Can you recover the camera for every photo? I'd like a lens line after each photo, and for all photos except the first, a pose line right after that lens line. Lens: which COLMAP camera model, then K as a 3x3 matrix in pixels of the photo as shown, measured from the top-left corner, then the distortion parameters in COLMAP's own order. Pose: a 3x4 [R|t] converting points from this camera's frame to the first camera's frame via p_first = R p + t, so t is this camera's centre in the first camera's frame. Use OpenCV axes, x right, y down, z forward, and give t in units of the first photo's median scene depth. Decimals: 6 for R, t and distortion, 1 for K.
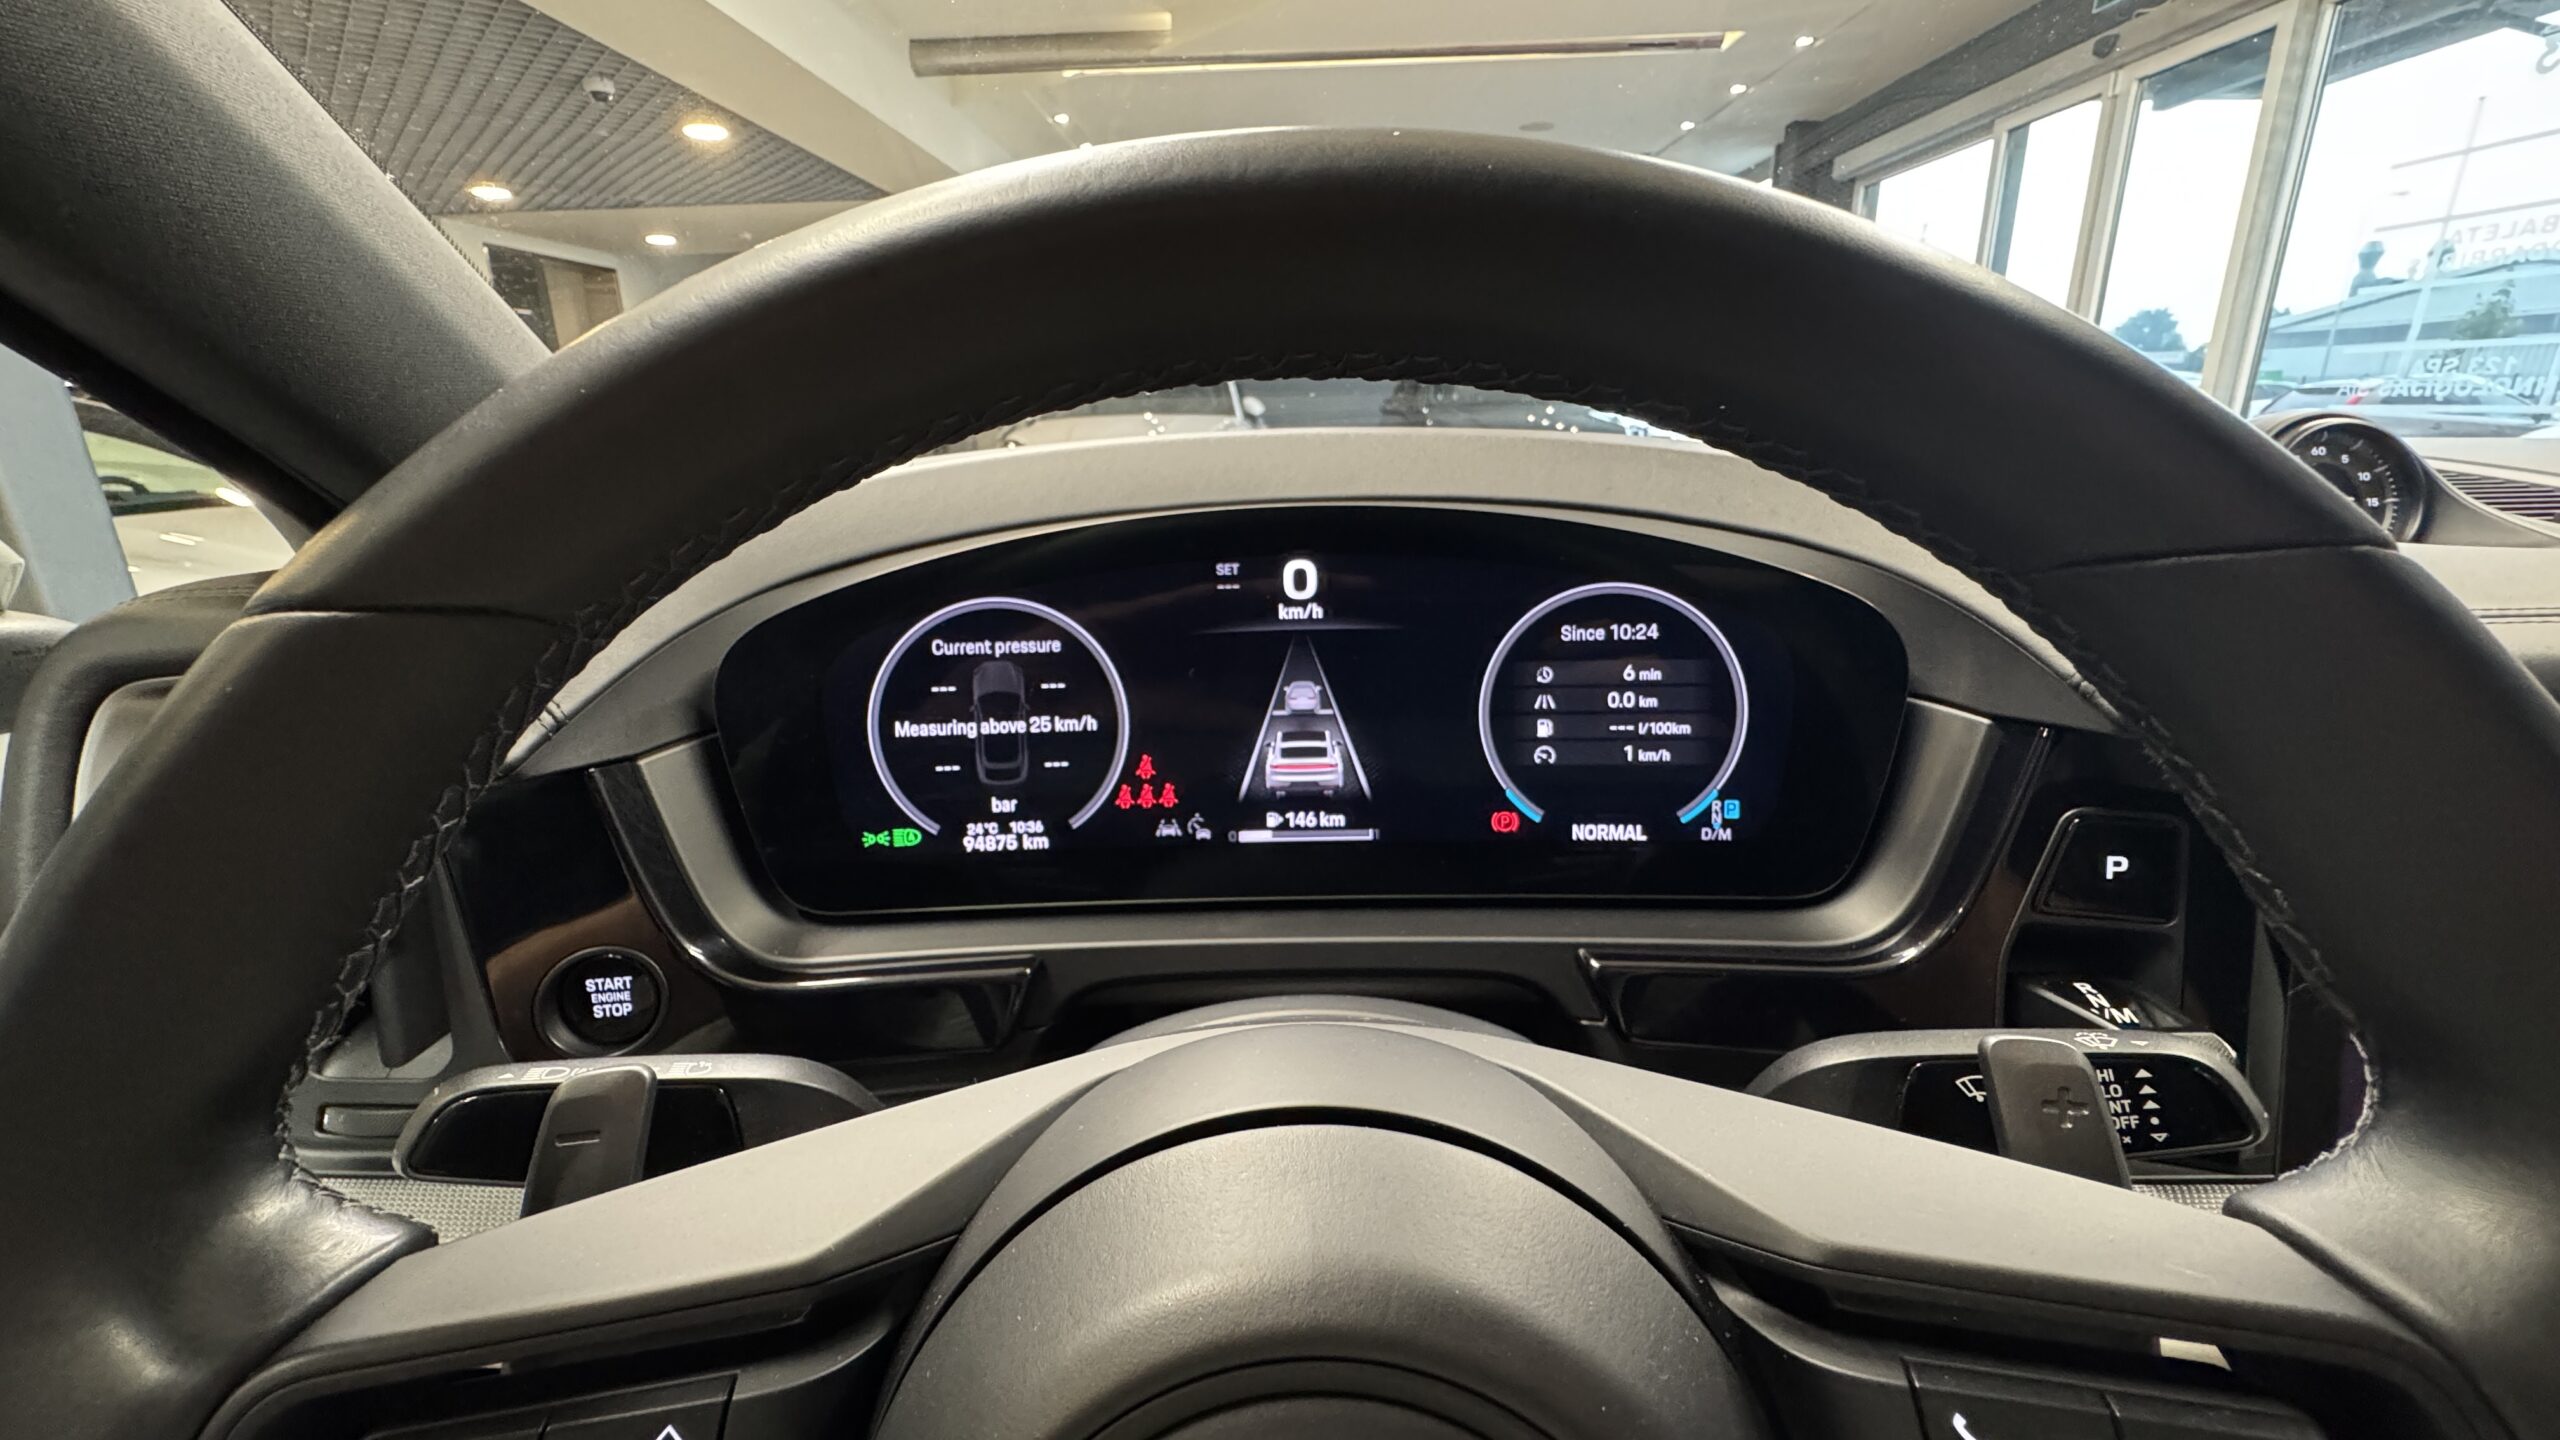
lens RADIAL K [[1035.3, 0, 1280.0], [0, 1035.3, 720.0], [0, 0, 1]] dist [-0.002602, -0.000409]
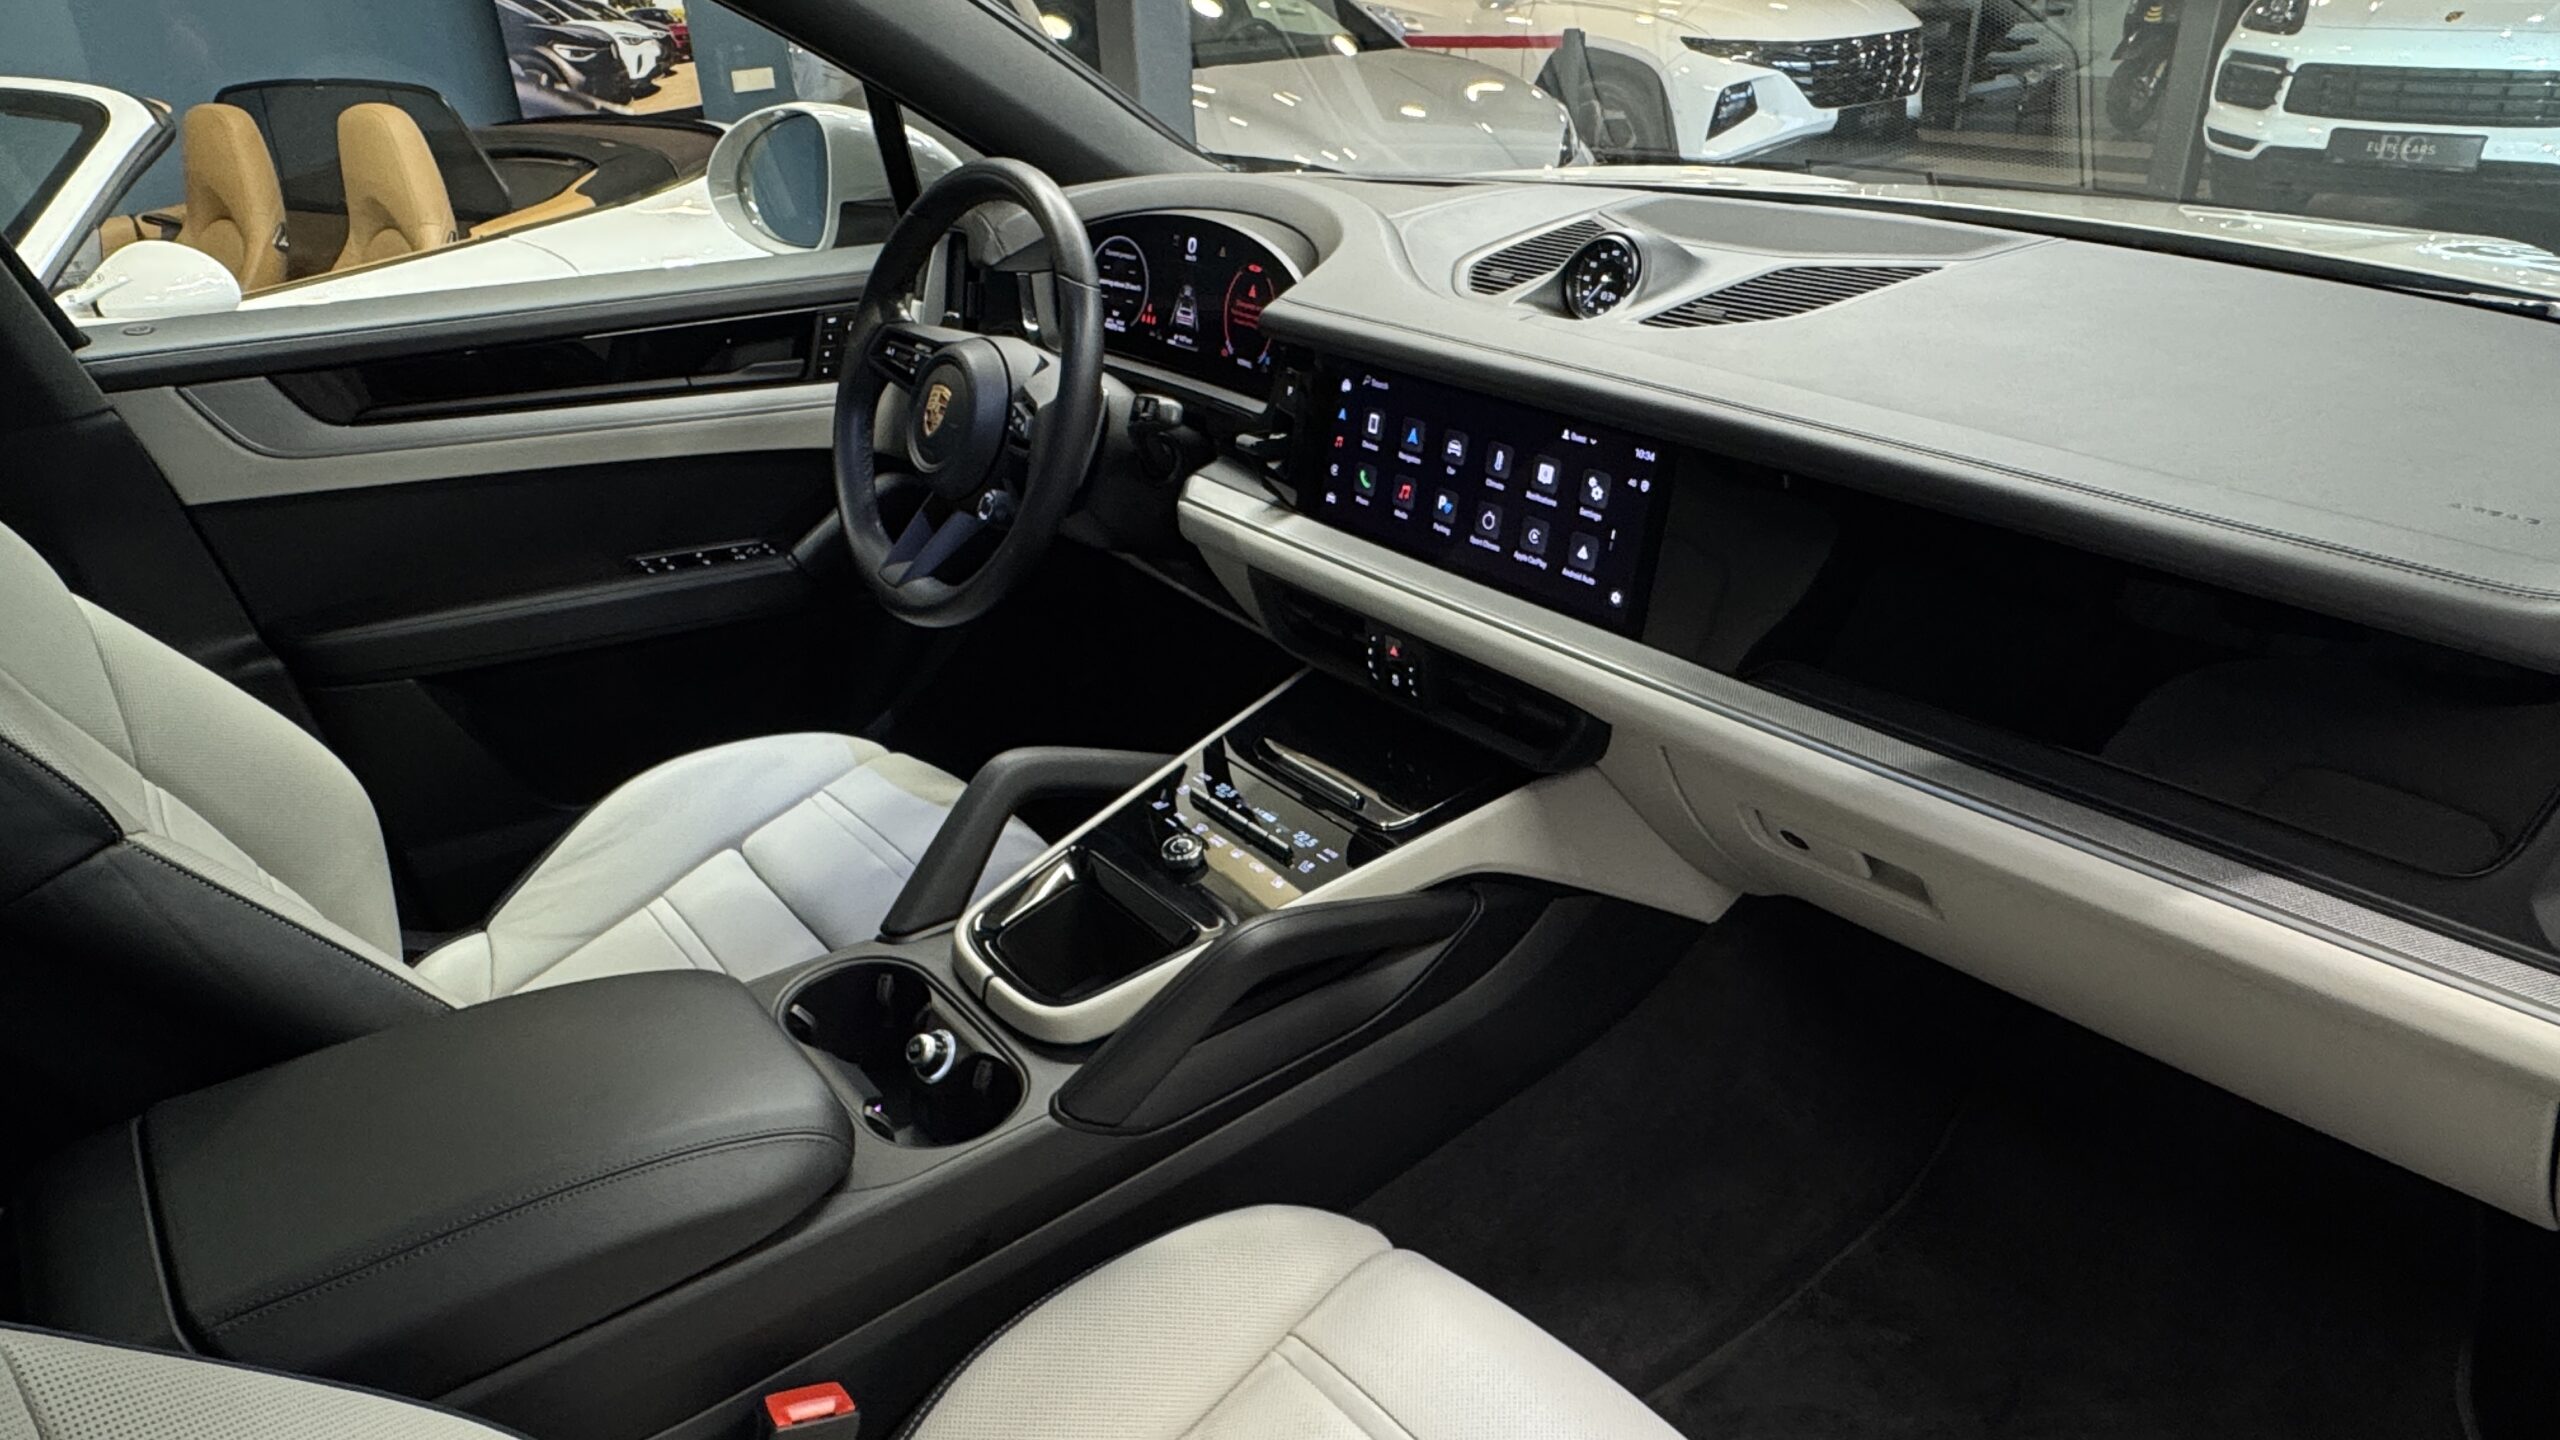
lens RADIAL K [[1582.7, 0, 1278.1], [0, 1582.7, 726.2], [0, 0, 1]] dist [-0.002957, -0.000299]
pose [[0.629710, 0.347601, -0.694722, 3.378778], [-0.197799, 0.936573, 0.289321, -0.196850], [0.751226, -0.044773, 0.658525, -1.543391]]
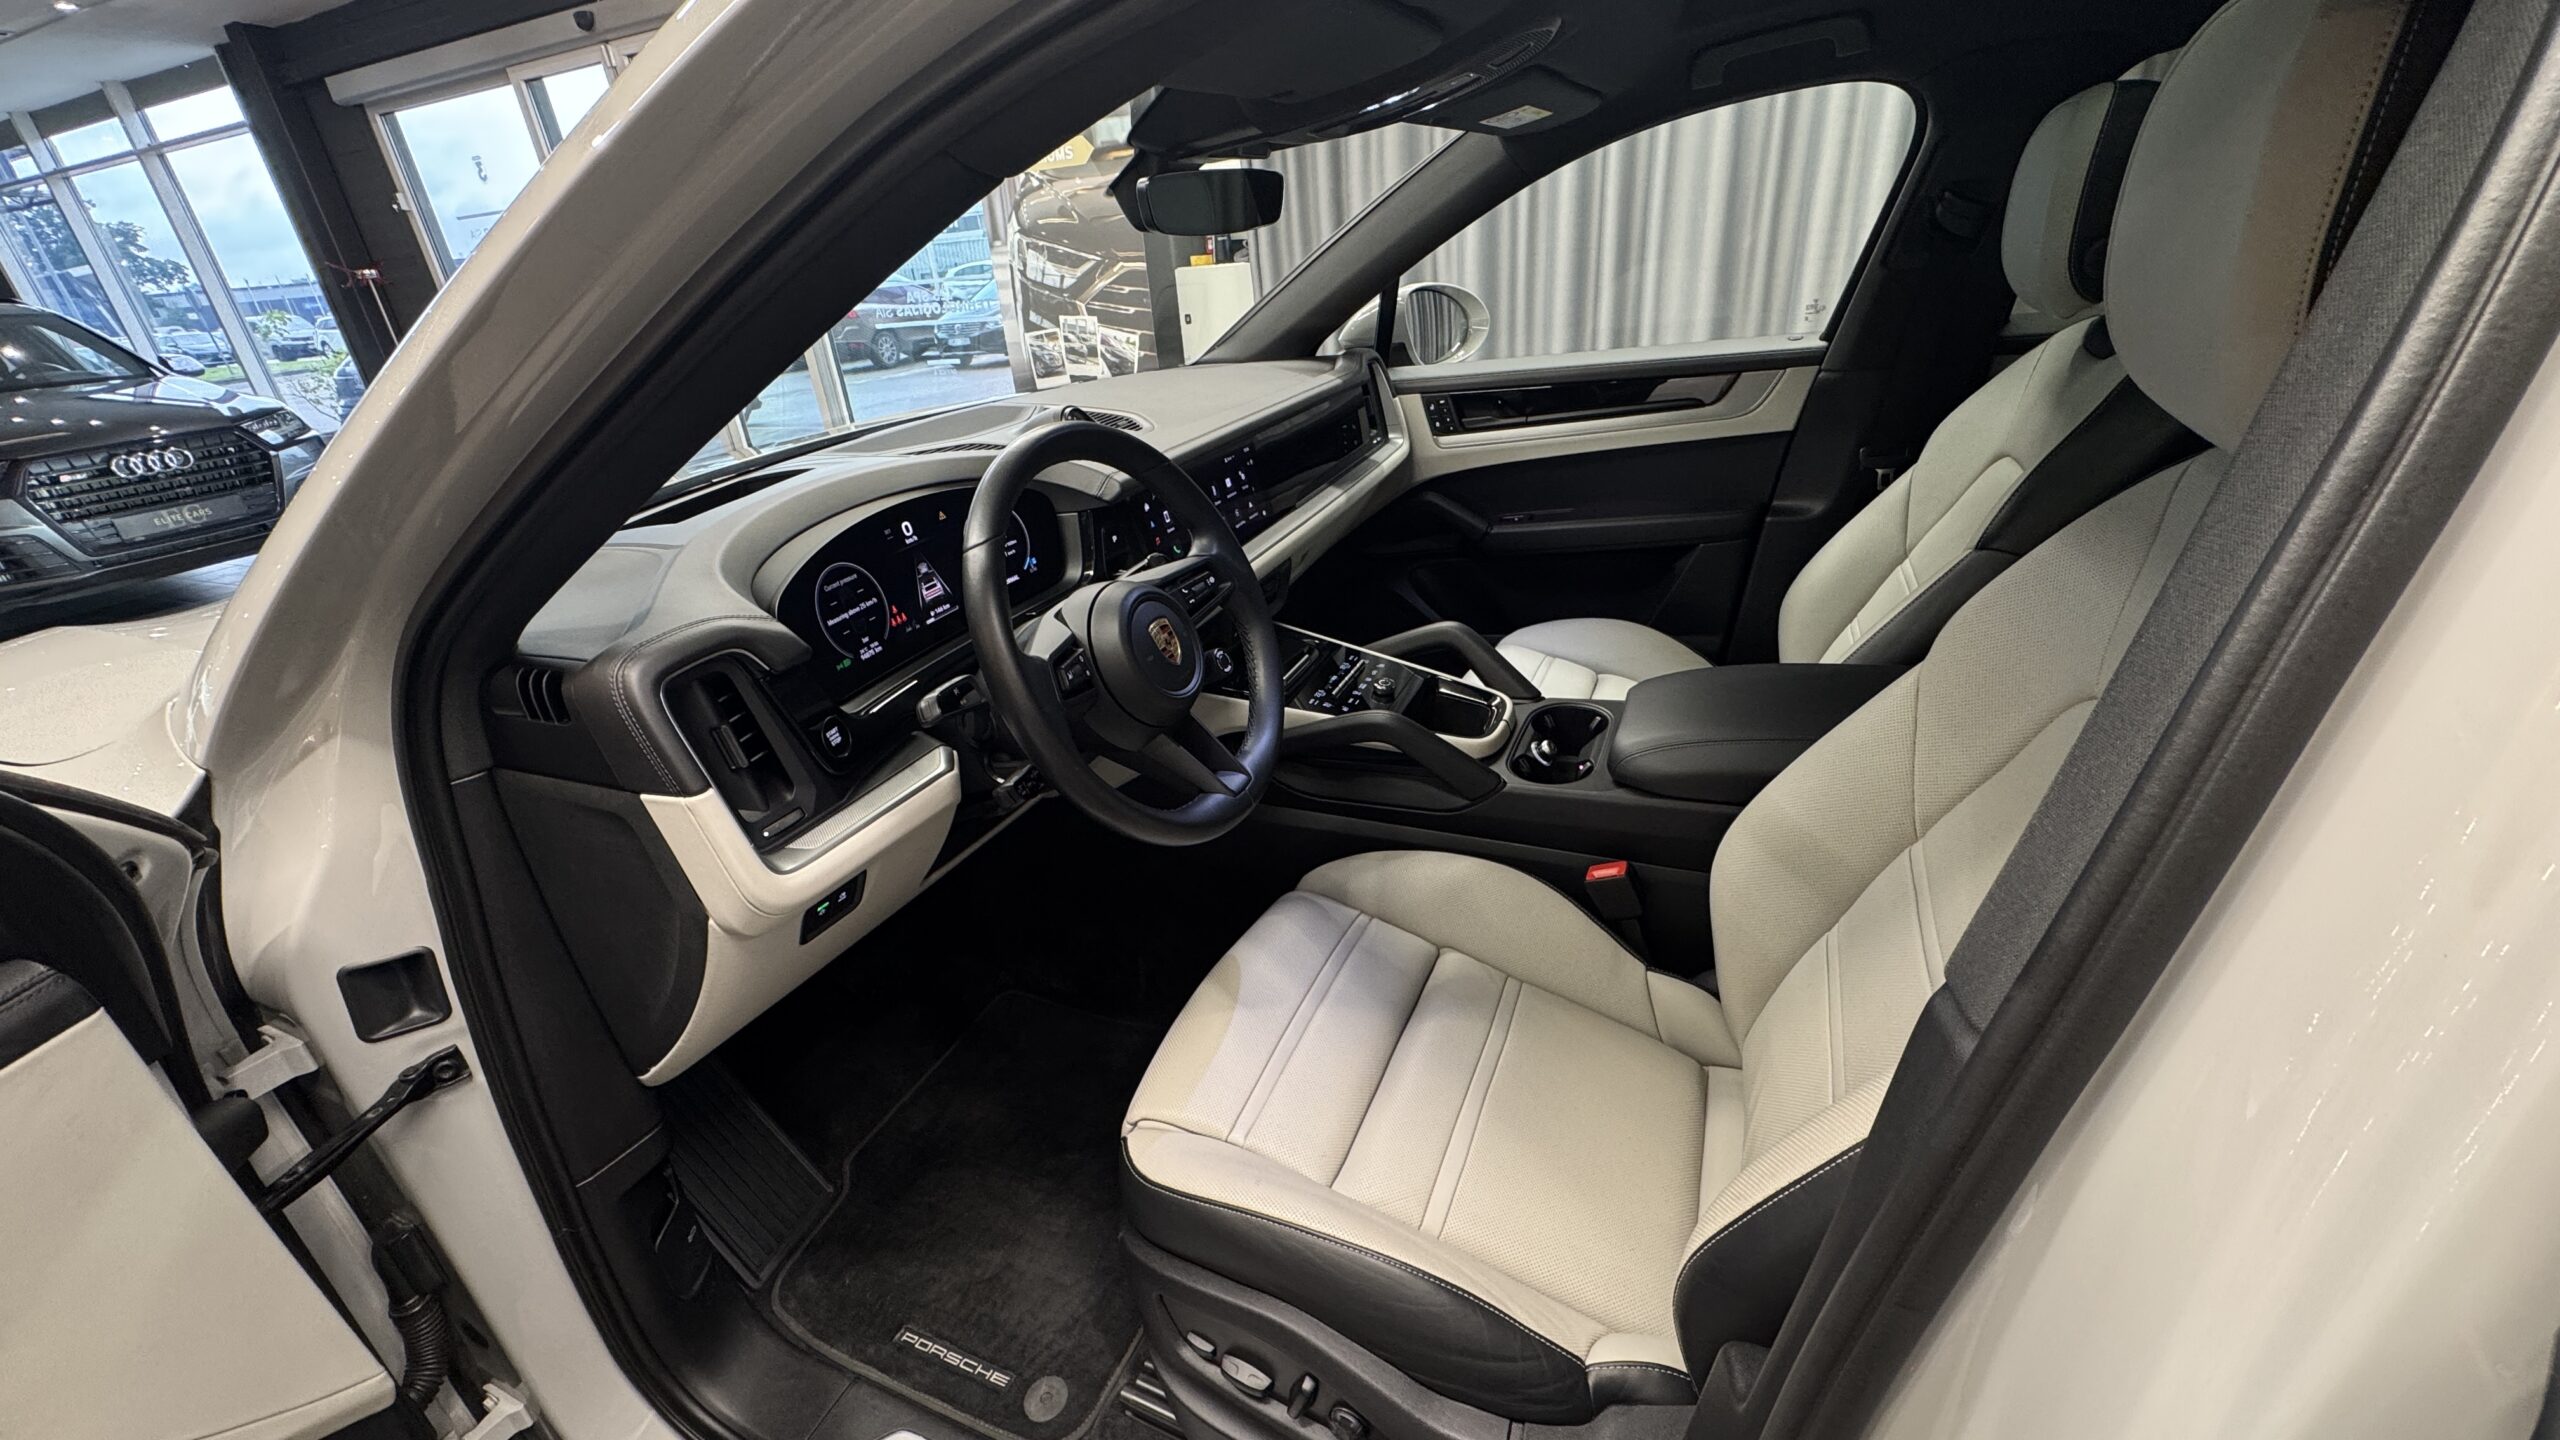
lens RADIAL K [[1013.5, 0, 1272.2], [0, 1013.5, 719.3], [0, 0, 1]] dist [0.010430, -0.003329]
pose [[0.391441, -0.406200, 0.825697, -2.077496], [0.338790, 0.897888, 0.281102, -0.110683], [-0.855567, 0.169703, 0.489087, -1.112518]]
